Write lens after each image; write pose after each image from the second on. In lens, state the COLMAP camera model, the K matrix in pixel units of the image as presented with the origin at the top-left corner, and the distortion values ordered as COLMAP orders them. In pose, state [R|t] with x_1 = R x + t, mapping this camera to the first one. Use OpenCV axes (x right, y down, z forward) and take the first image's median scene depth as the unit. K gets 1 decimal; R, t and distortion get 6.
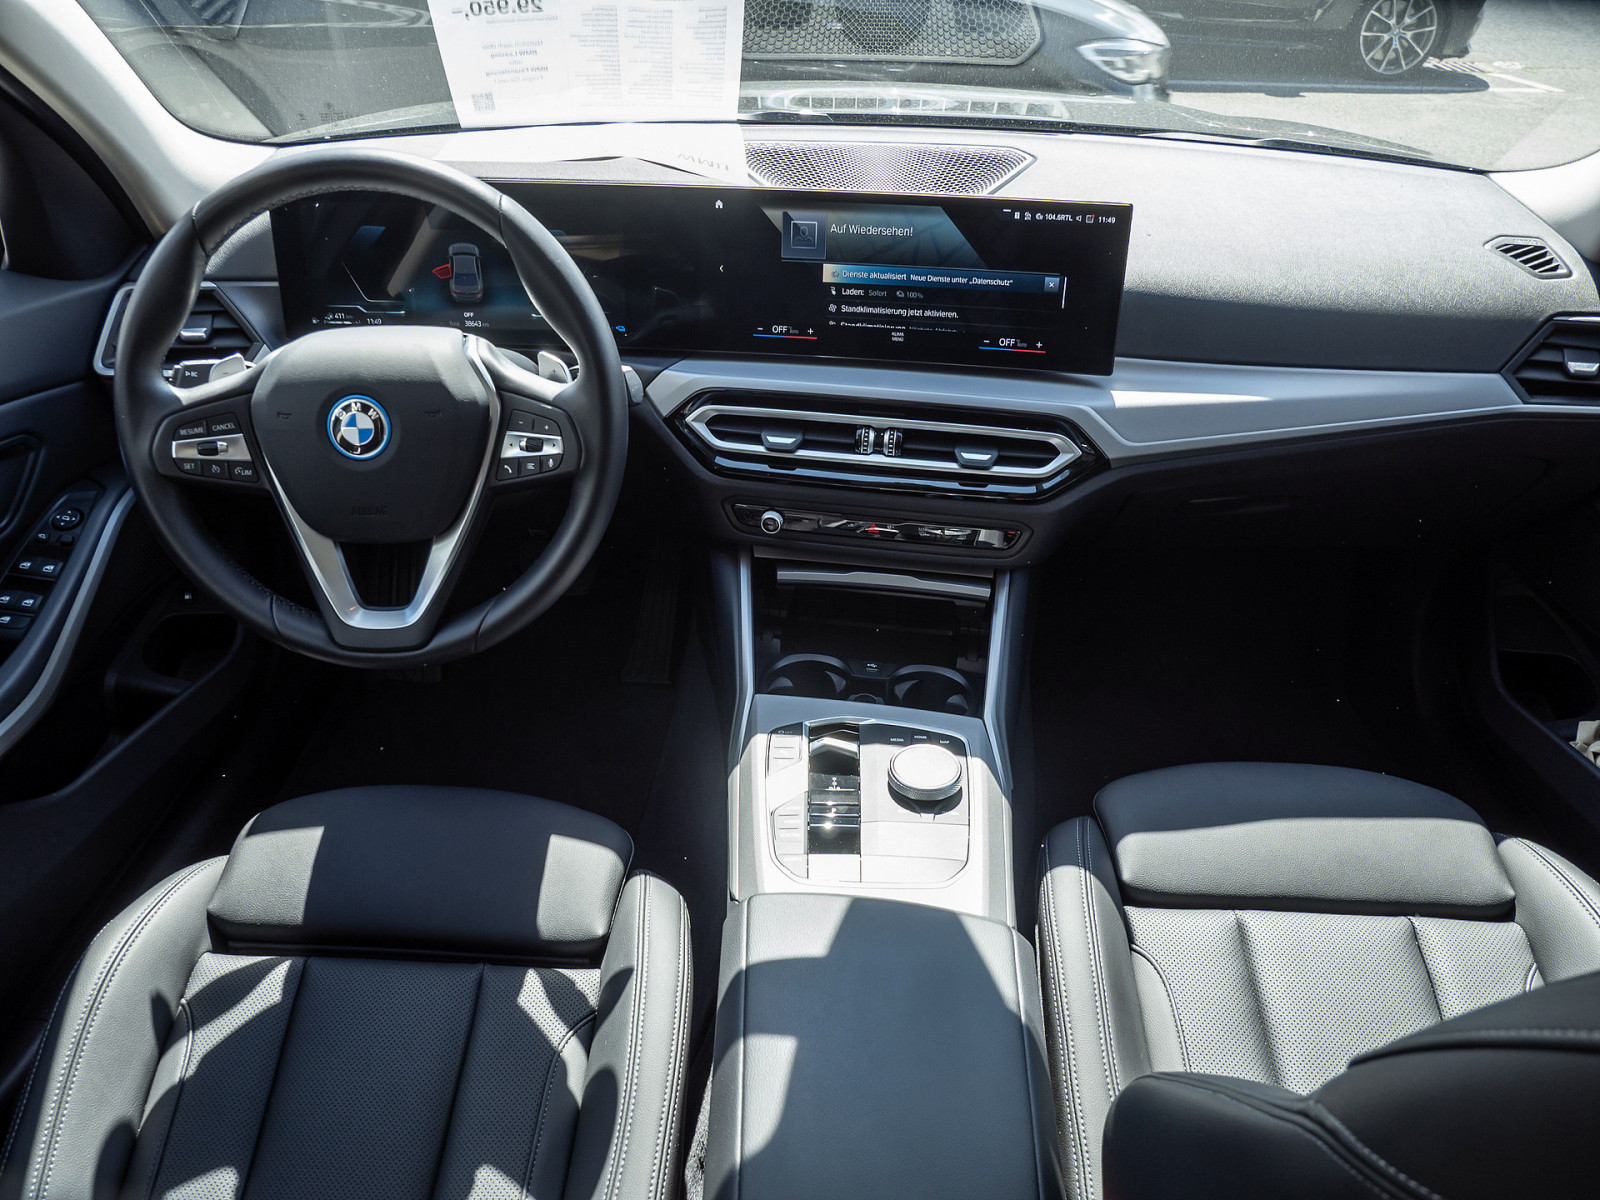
lens RADIAL K [[1159.0, 0, 800.0], [0, 1159.0, 600.0], [0, 0, 1]] dist [-0.059109, 0.013340]
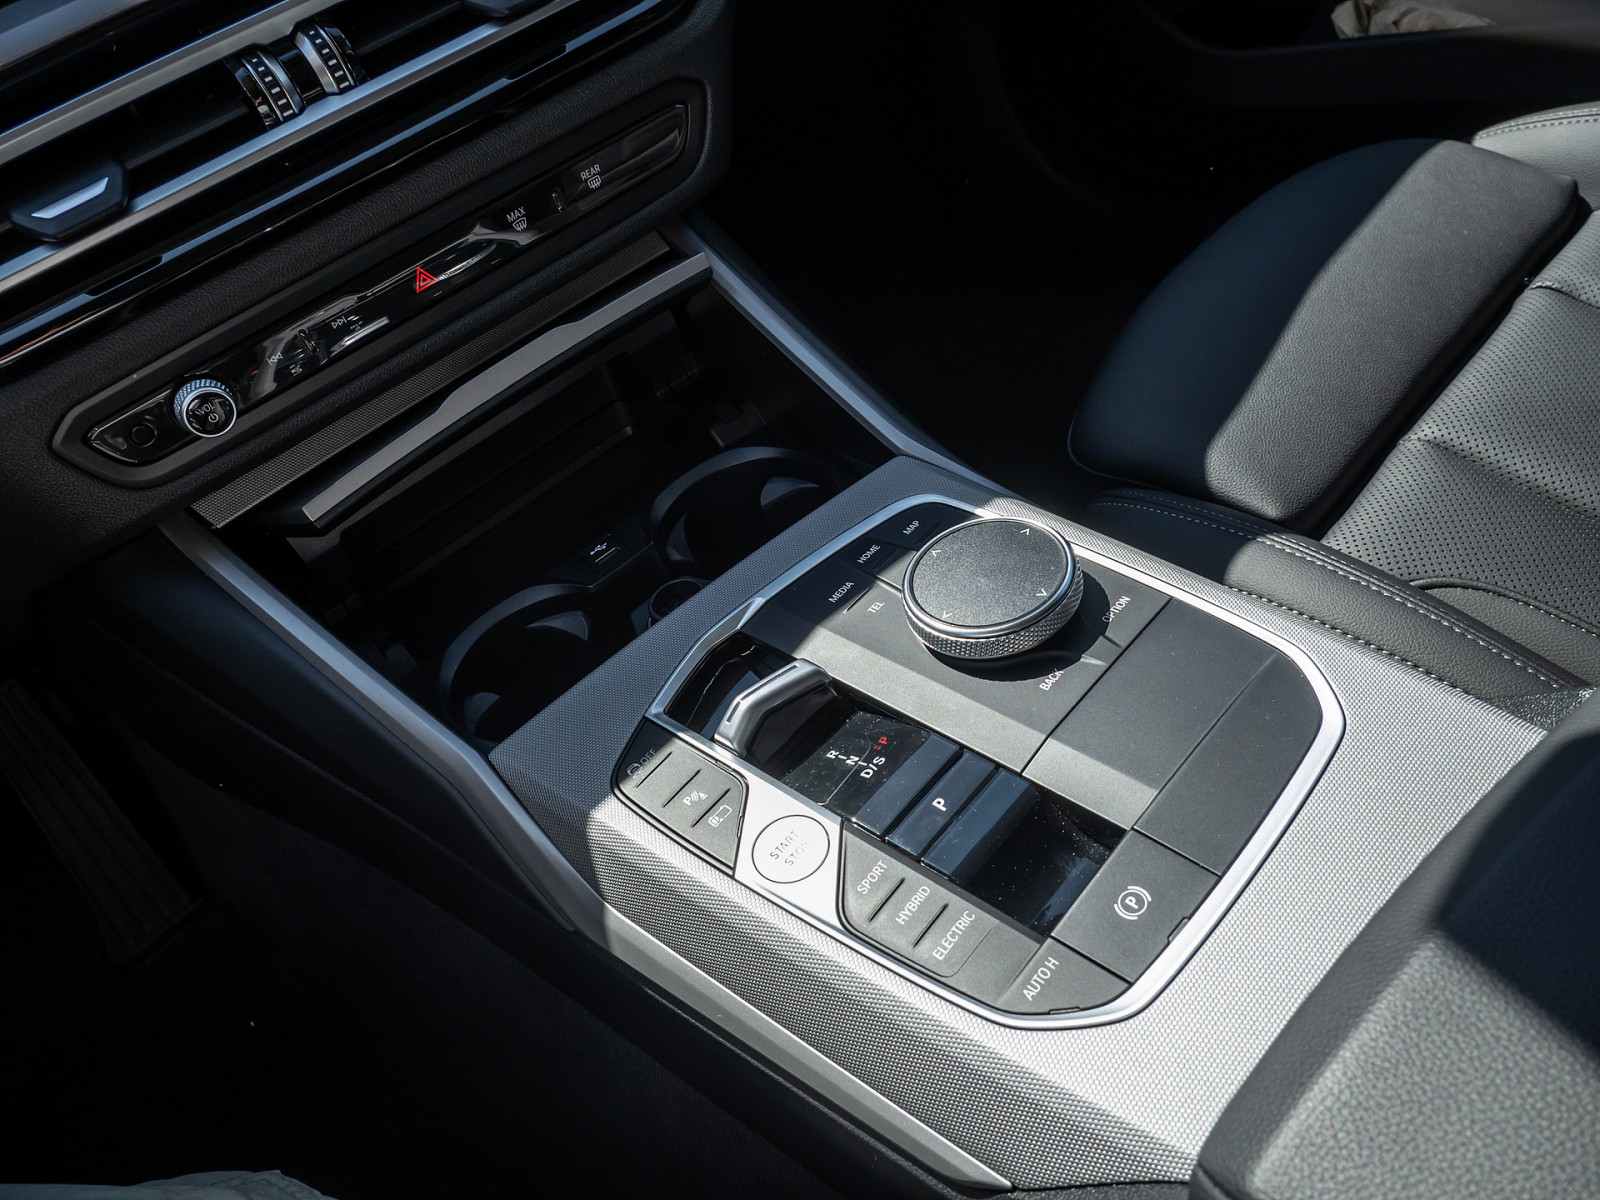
lens RADIAL K [[1159.0, 0, 800.0], [0, 1159.0, 600.0], [0, 0, 1]] dist [-0.059109, 0.013340]
pose [[0.643054, -0.642786, 0.416303, -0.106984], [0.604237, 0.759842, 0.239871, 0.011932], [-0.470510, 0.097296, 0.877014, 0.640061]]
